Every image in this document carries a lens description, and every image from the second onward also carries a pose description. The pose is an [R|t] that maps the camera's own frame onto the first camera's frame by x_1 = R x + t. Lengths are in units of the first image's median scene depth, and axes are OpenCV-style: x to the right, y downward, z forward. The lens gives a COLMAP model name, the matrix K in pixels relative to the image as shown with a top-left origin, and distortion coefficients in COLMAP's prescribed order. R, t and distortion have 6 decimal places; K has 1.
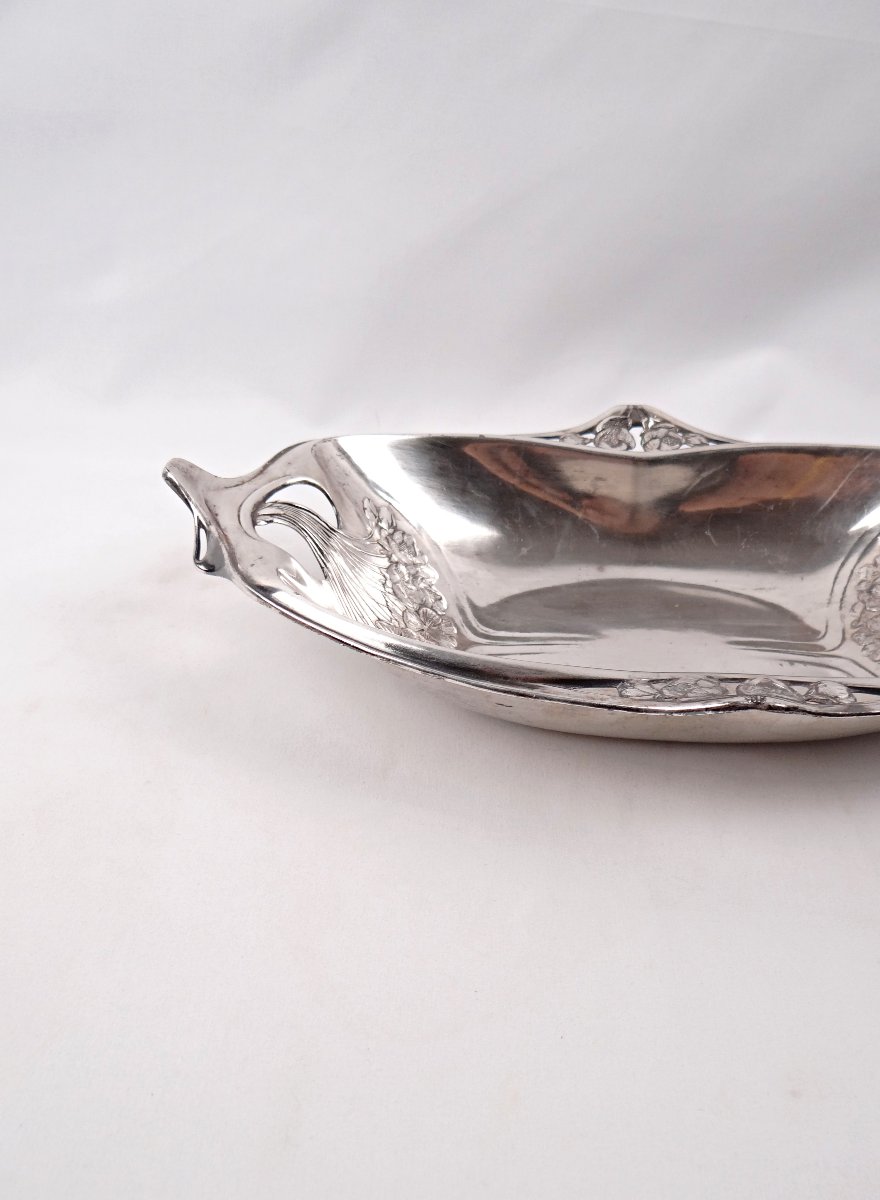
lens RADIAL K [[1152.6, 0, 436.3], [0, 1152.6, 596.0], [0, 0, 1]] dist [0.012014, 0.000000]
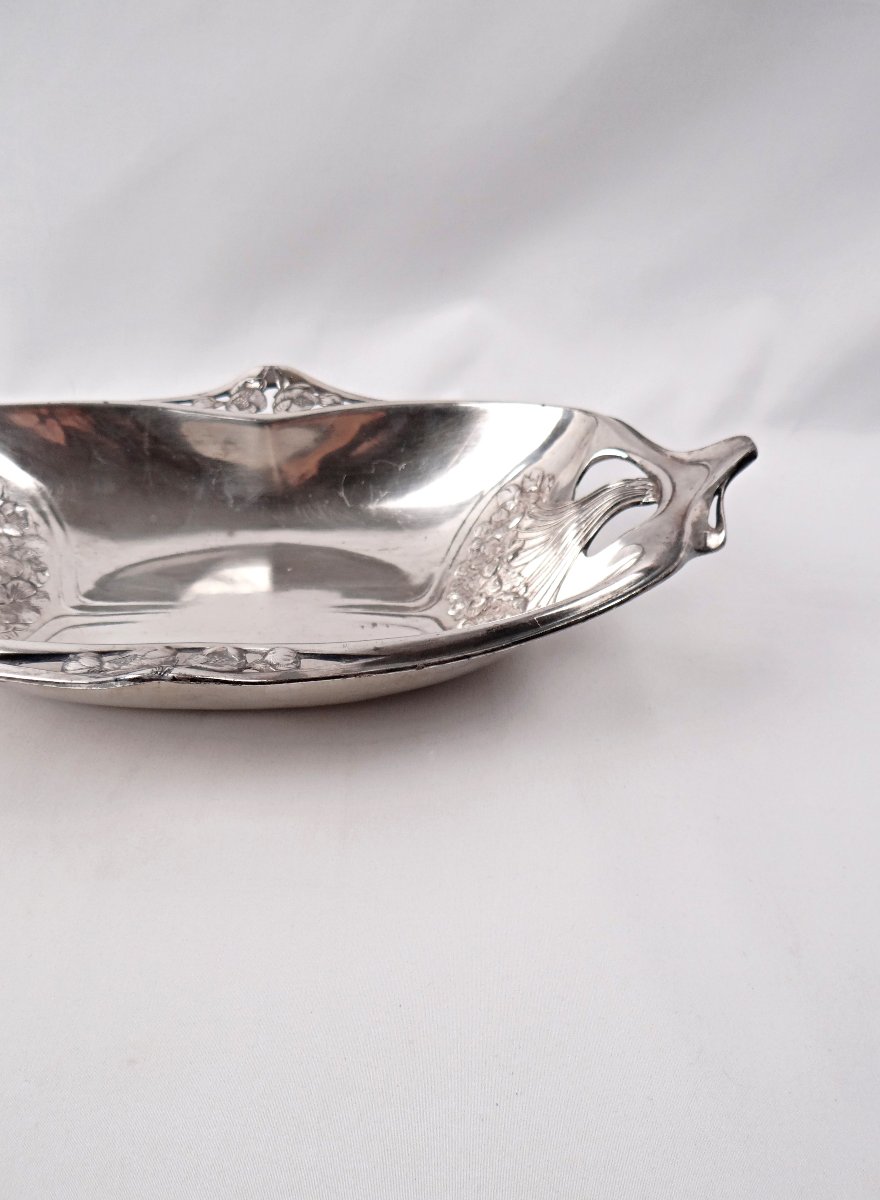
lens RADIAL K [[1152.6, 0, 429.9], [0, 1152.6, 601.7], [0, 0, 1]] dist [0.012014, 0.000000]
pose [[0.999507, -0.031334, -0.001822, 0.336214], [0.031384, 0.998511, 0.044626, -0.004524], [0.000421, -0.044662, 0.999002, 0.007613]]
